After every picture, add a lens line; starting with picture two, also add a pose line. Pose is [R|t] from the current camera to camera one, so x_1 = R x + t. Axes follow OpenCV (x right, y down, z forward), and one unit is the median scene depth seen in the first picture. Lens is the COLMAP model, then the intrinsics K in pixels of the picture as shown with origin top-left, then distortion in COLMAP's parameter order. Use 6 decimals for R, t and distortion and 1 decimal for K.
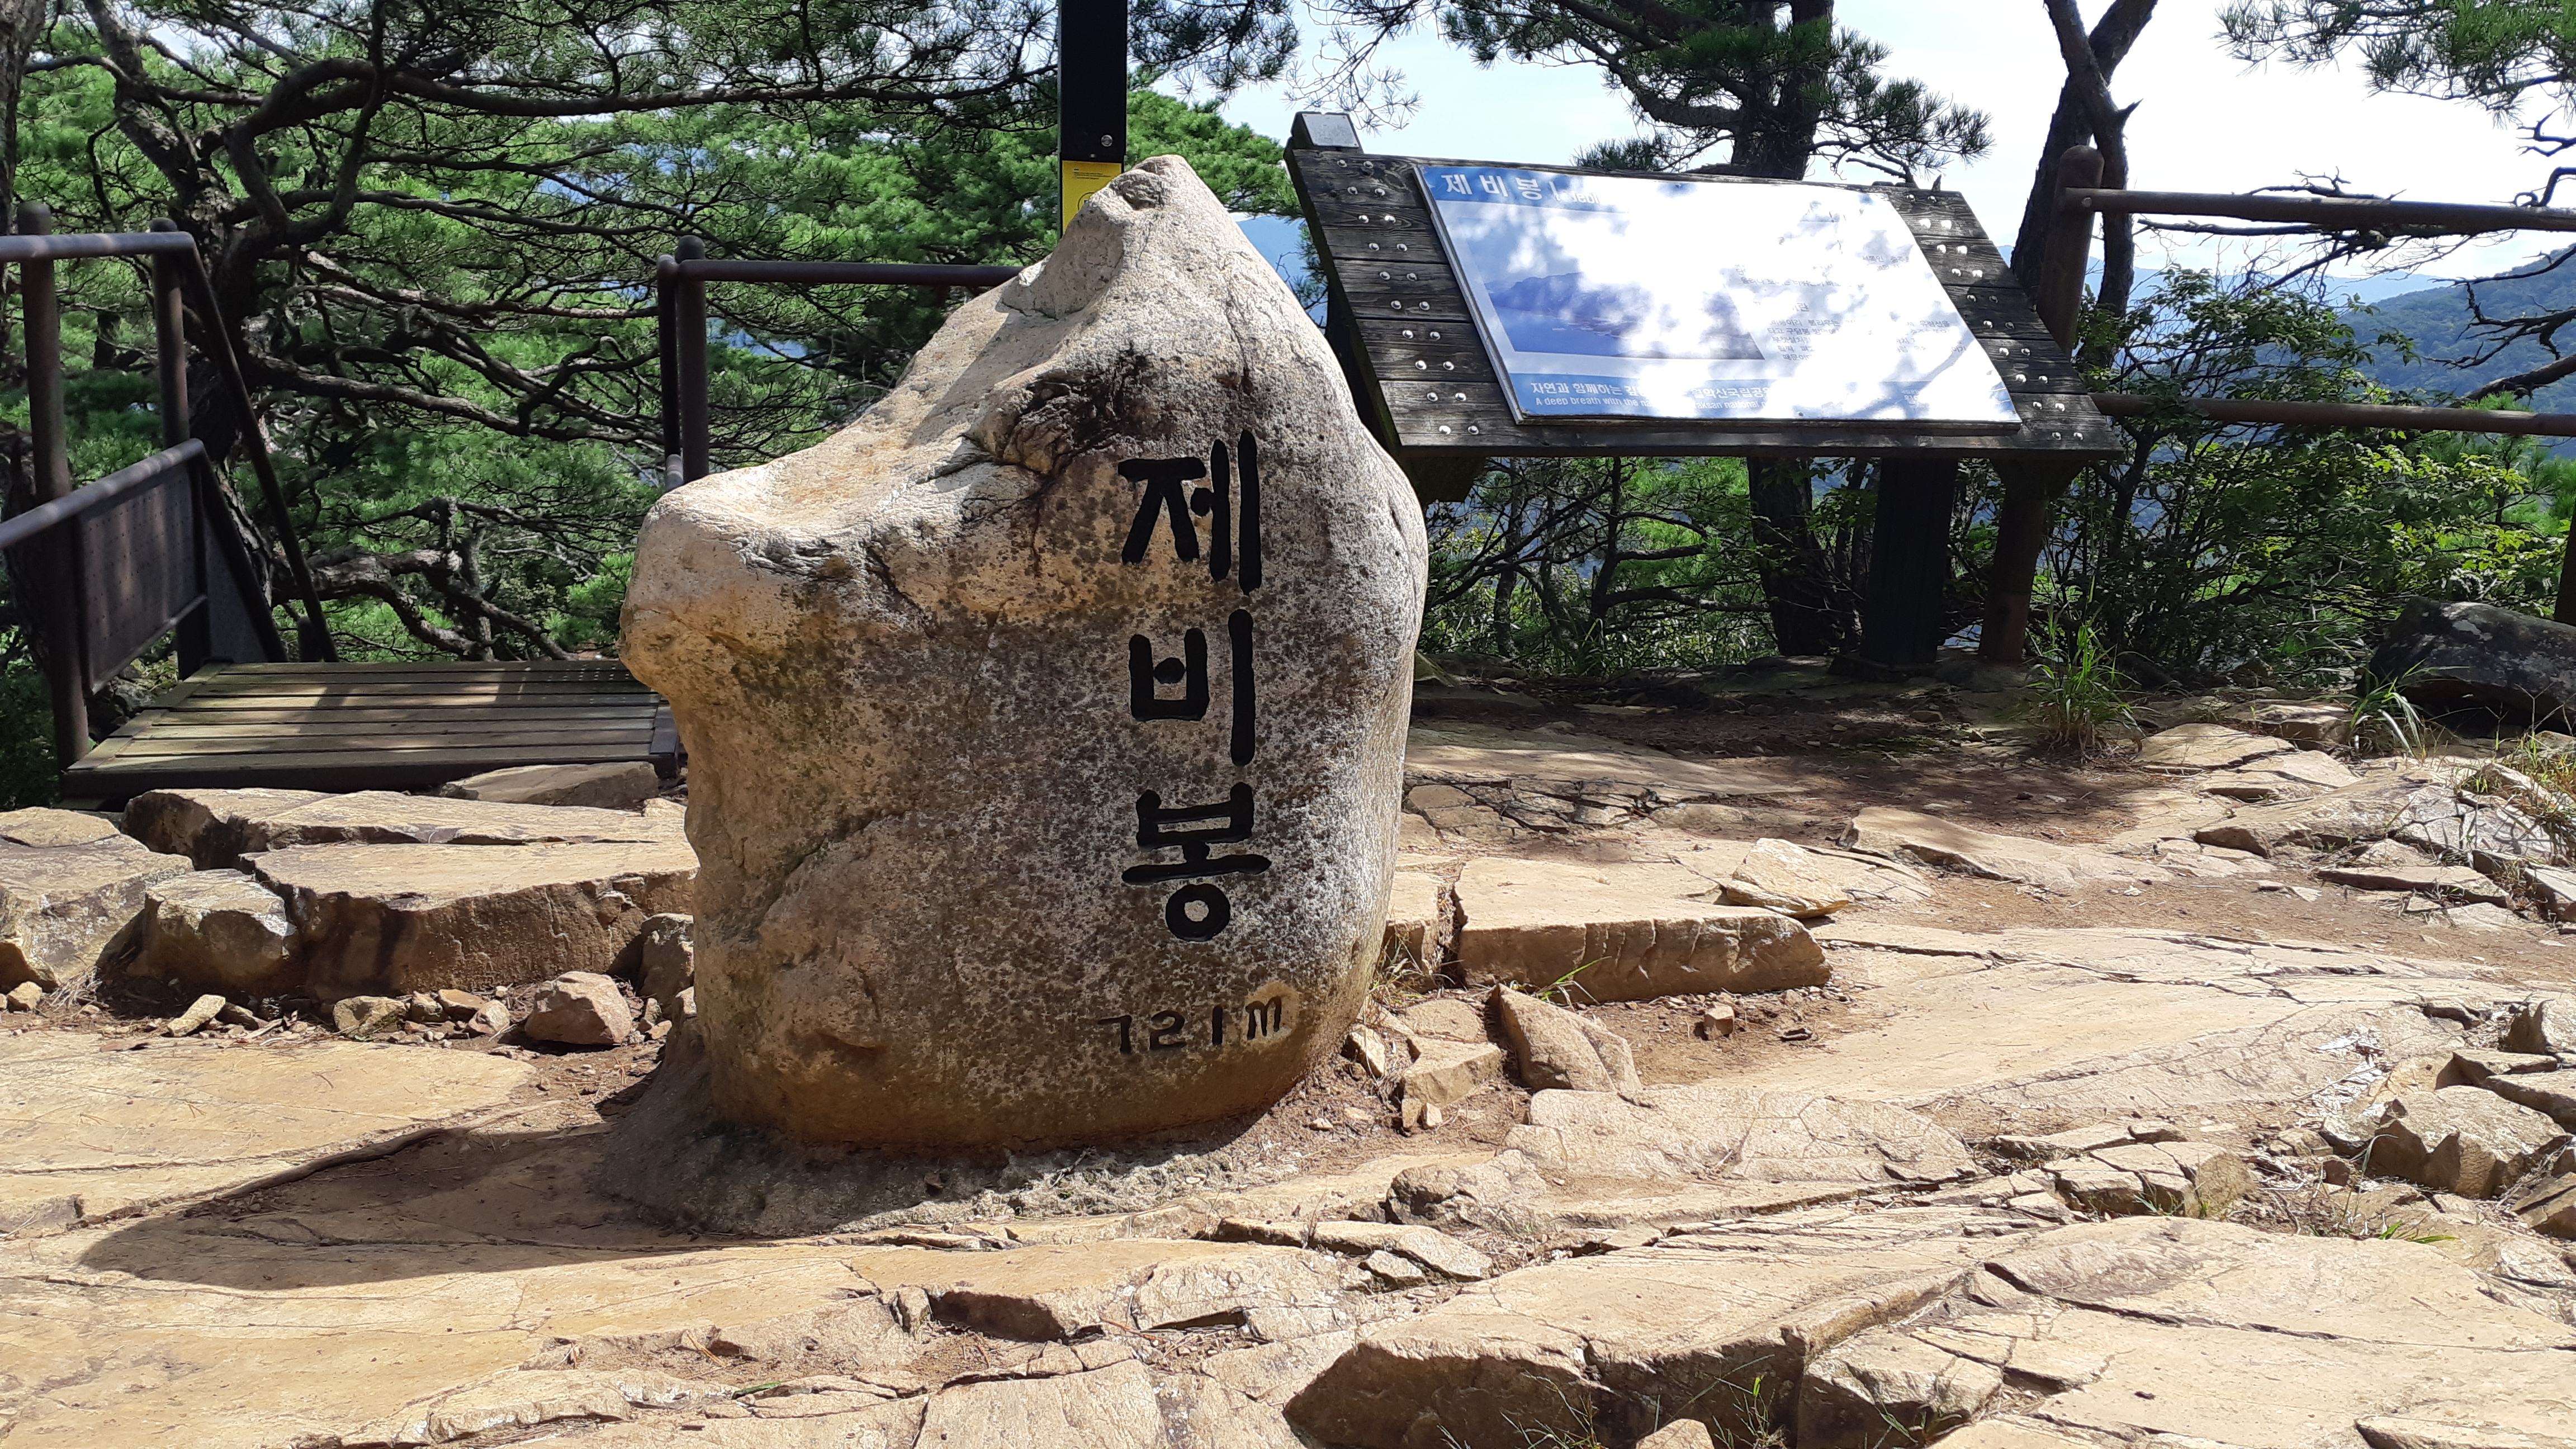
lens RADIAL K [[2002.4, 0, 1294.8], [0, 2002.4, 726.9], [0, 0, 1]] dist [0.078862, -0.129768]
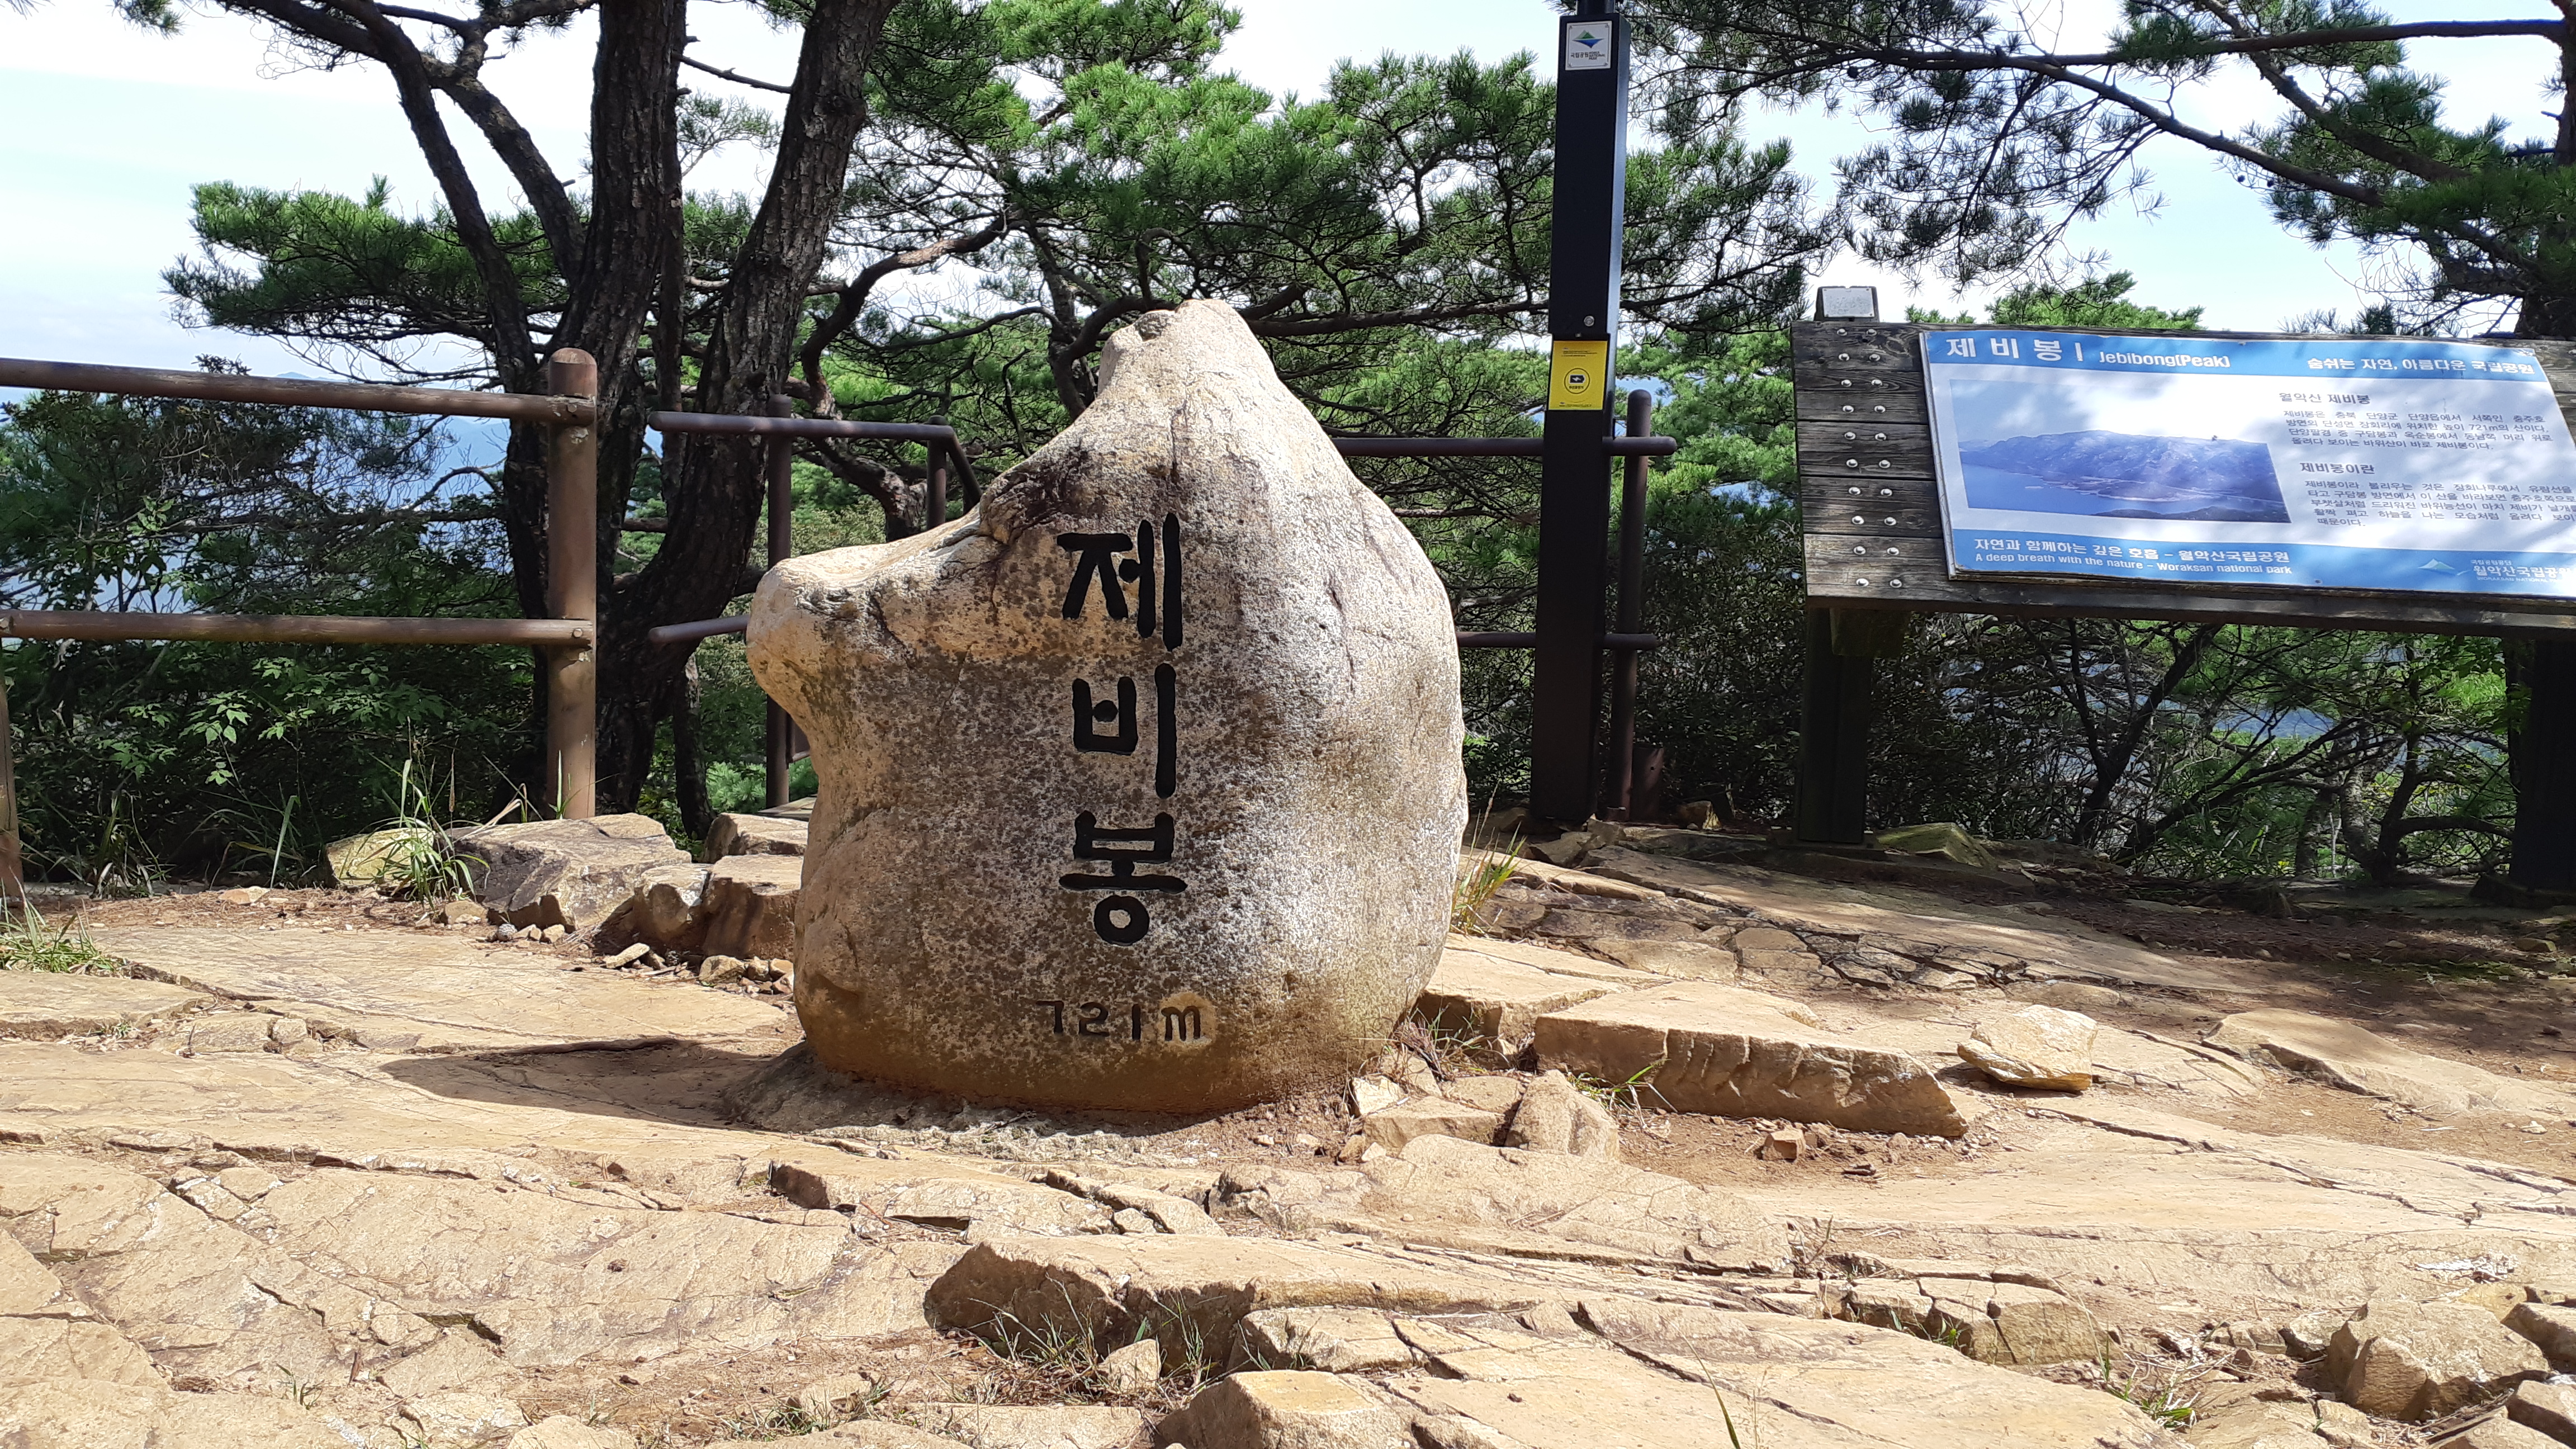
lens RADIAL K [[2002.4, 0, 1287.7], [0, 2002.4, 714.1], [0, 0, 1]] dist [0.078862, -0.129768]
pose [[0.874996, 0.049159, -0.481628, 0.604124], [-0.104784, 0.990480, -0.089270, 0.068519], [0.472655, 0.128578, 0.871817, 0.007454]]
